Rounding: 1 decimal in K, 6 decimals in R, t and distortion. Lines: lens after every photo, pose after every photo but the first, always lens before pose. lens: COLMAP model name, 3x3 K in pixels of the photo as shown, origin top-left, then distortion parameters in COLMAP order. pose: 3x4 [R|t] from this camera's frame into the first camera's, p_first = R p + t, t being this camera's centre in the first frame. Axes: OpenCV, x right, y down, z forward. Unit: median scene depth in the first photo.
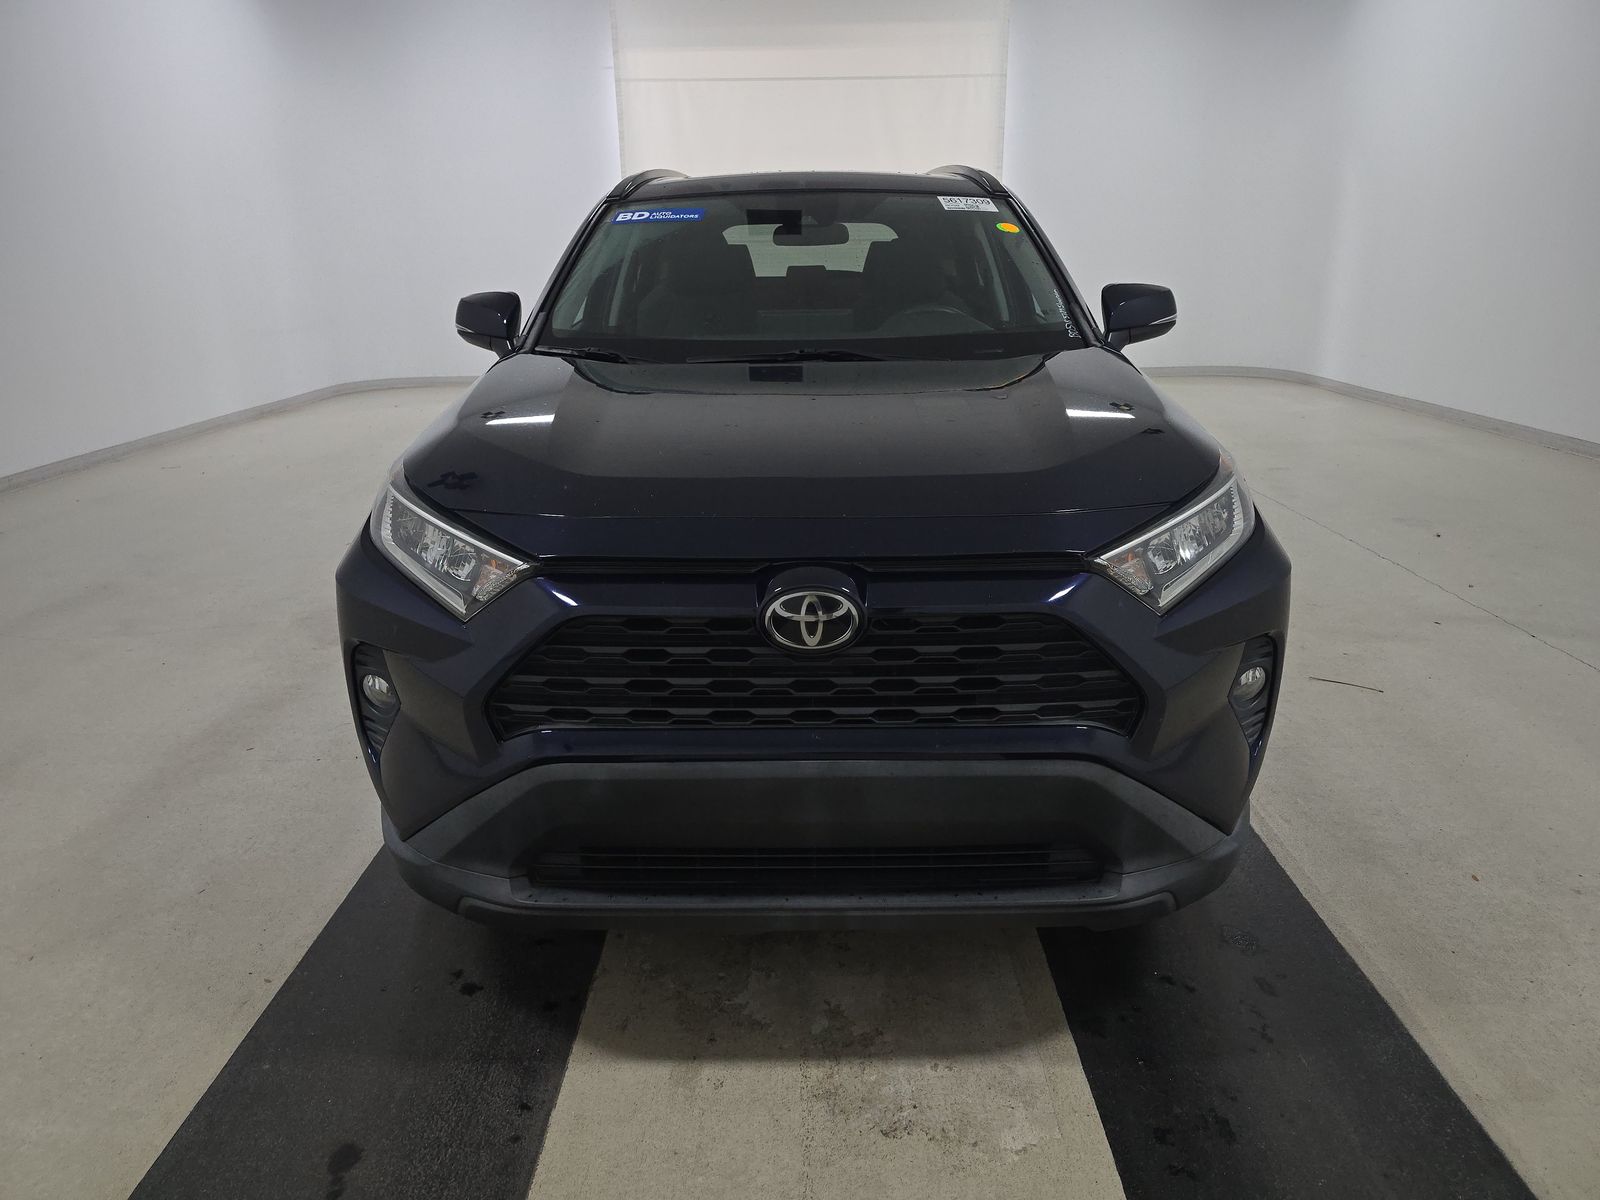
lens RADIAL K [[1087.9, 0, 803.0], [0, 1087.9, 597.3], [0, 0, 1]] dist [0.025584, -0.011781]
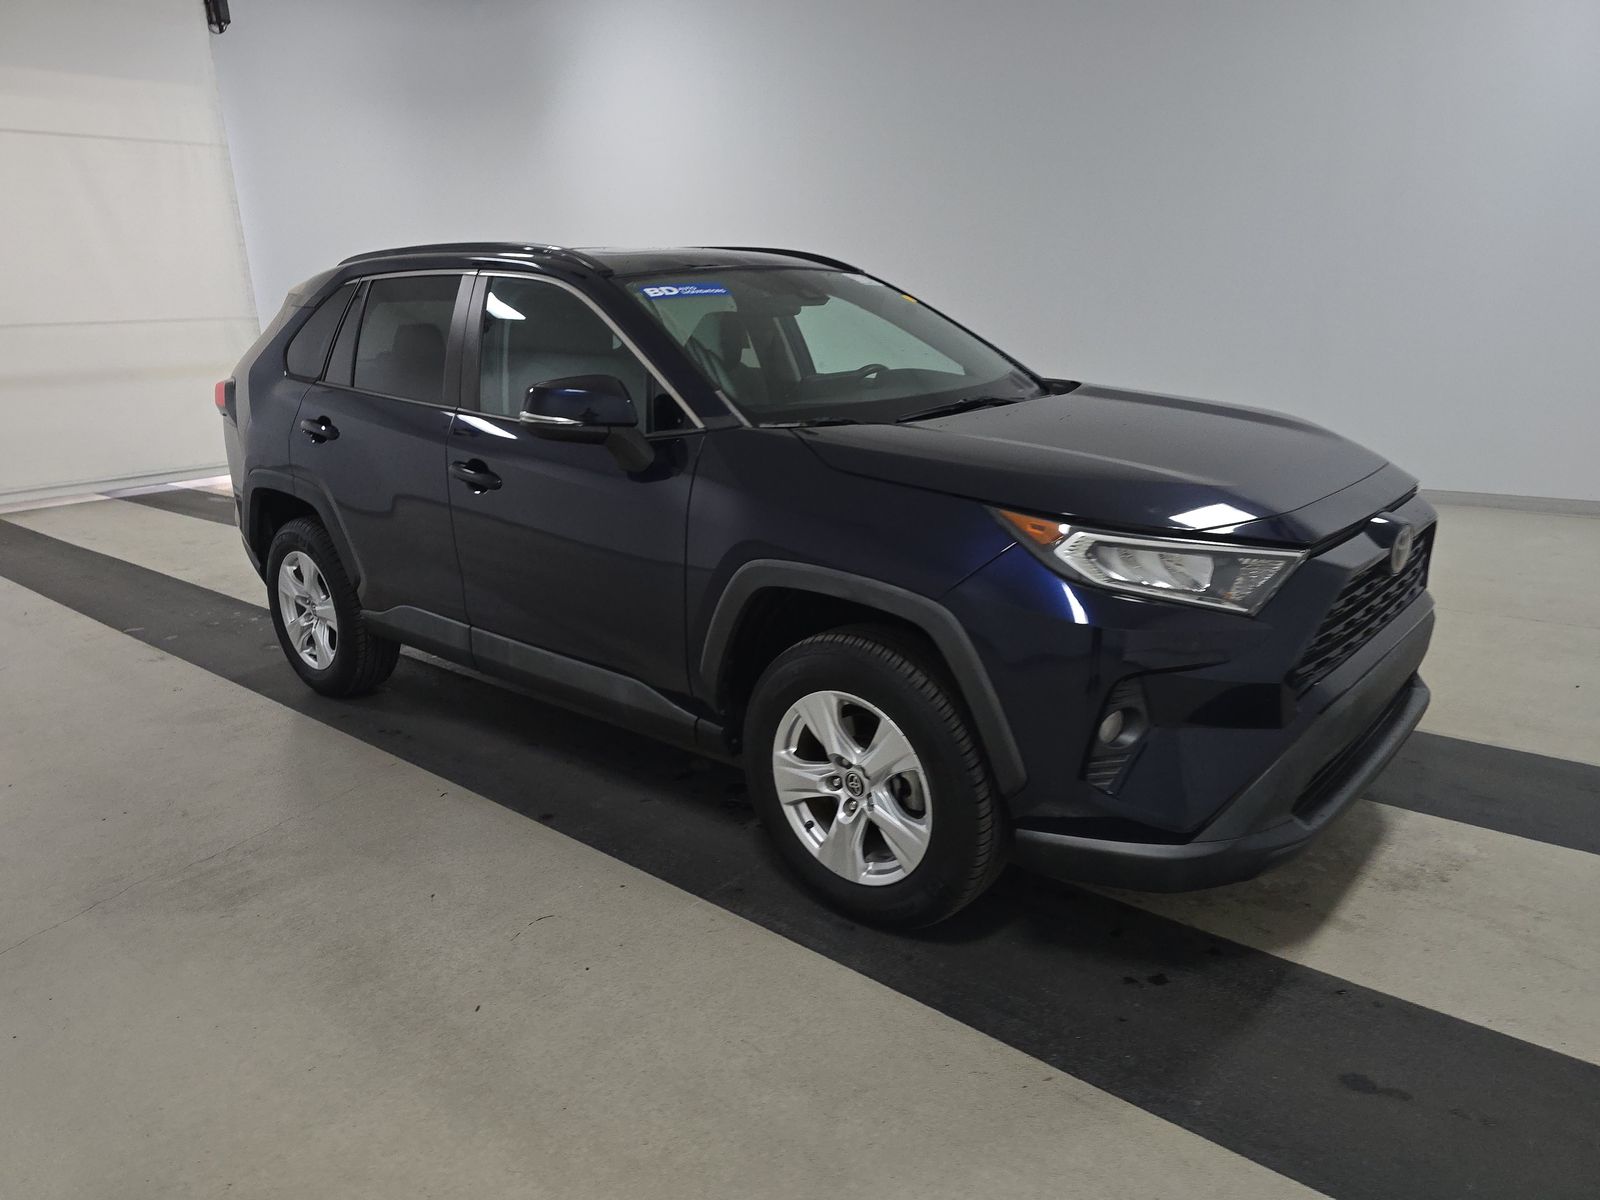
lens RADIAL K [[1087.9, 0, 800.2], [0, 1087.9, 608.1], [0, 0, 1]] dist [0.025584, -0.011781]
pose [[0.647853, -0.221483, 0.728857, -1.311723], [0.265084, 0.962547, 0.056873, -0.162862], [-0.714155, 0.156363, 0.682300, 0.477252]]
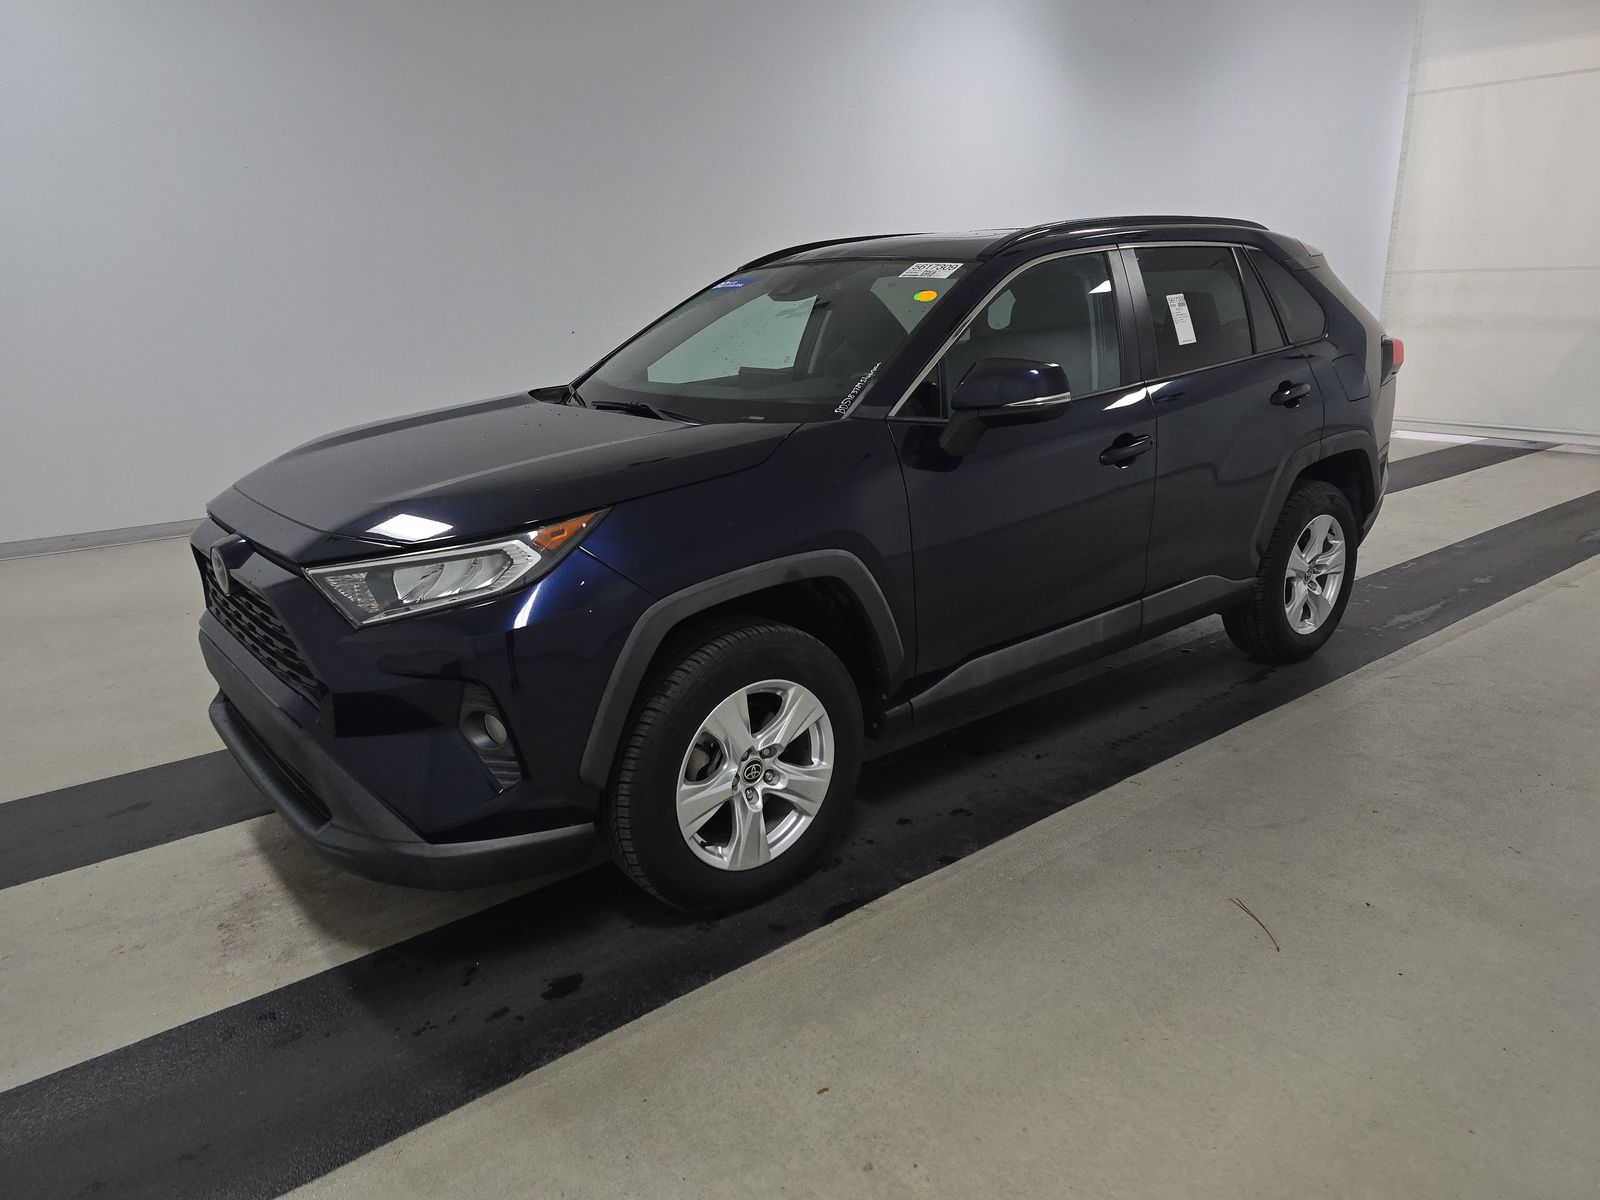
lens RADIAL K [[1087.9, 0, 801.3], [0, 1087.9, 602.7], [0, 0, 1]] dist [0.025584, -0.011781]
pose [[0.635982, 0.217093, -0.740538, 1.365925], [-0.228628, 0.969539, 0.087878, -0.207227], [0.737059, 0.113419, 0.666243, 0.474254]]
